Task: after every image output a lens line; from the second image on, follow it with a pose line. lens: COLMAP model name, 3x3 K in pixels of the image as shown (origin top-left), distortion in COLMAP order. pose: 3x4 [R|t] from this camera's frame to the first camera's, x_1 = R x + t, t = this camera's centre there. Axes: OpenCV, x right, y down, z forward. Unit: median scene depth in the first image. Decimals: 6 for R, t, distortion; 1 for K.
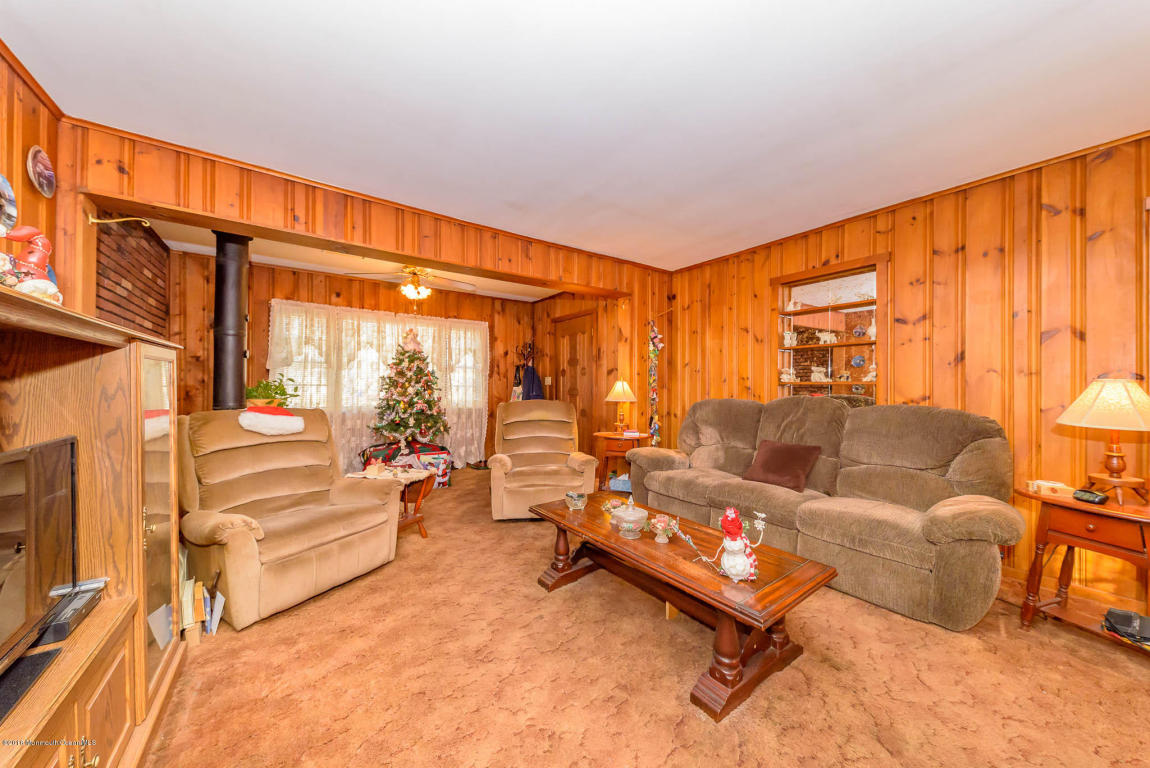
lens RADIAL K [[391.0, 0, 575.0], [0, 391.0, 384.0], [0, 0, 1]] dist [0.000246, -0.000001]
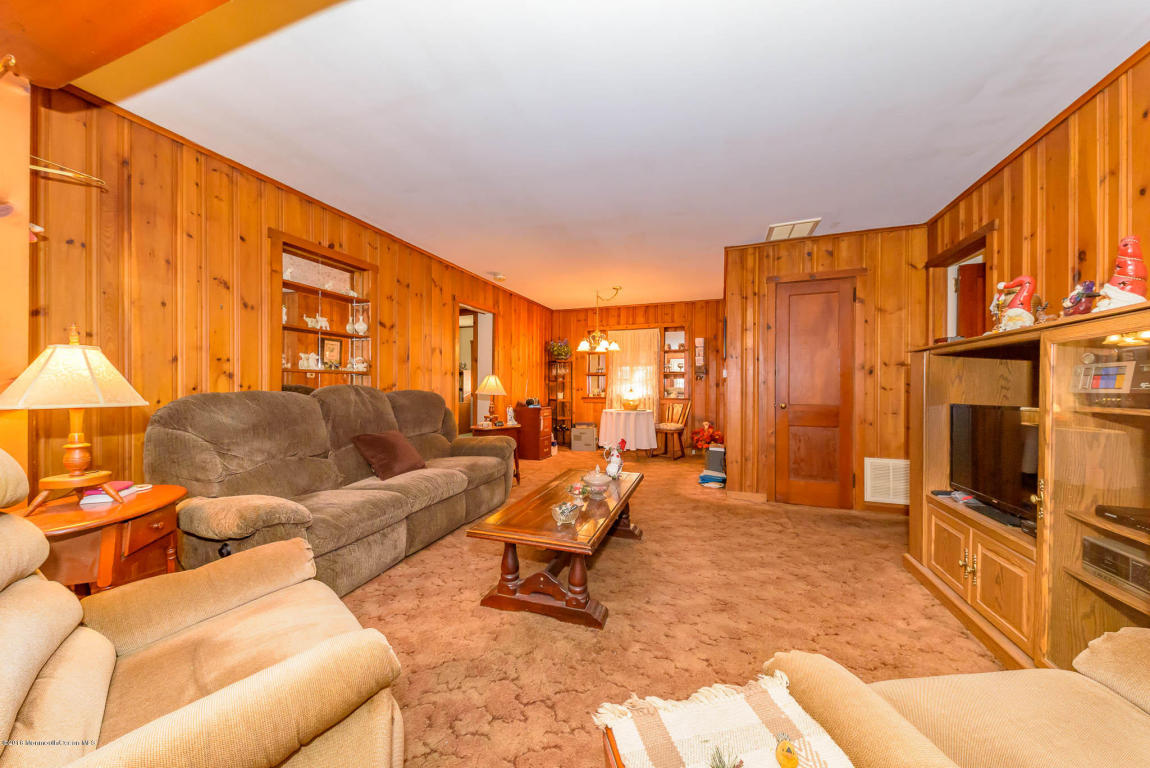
lens RADIAL K [[393.0, 0, 575.0], [0, 393.0, 384.0], [0, 0, 1]] dist [0.000732, -0.000013]
pose [[-0.568827, 0.001680, 0.822456, -0.506488], [-0.008001, 0.999939, -0.007576, 0.031939], [-0.822418, -0.010890, -0.568779, 1.088534]]
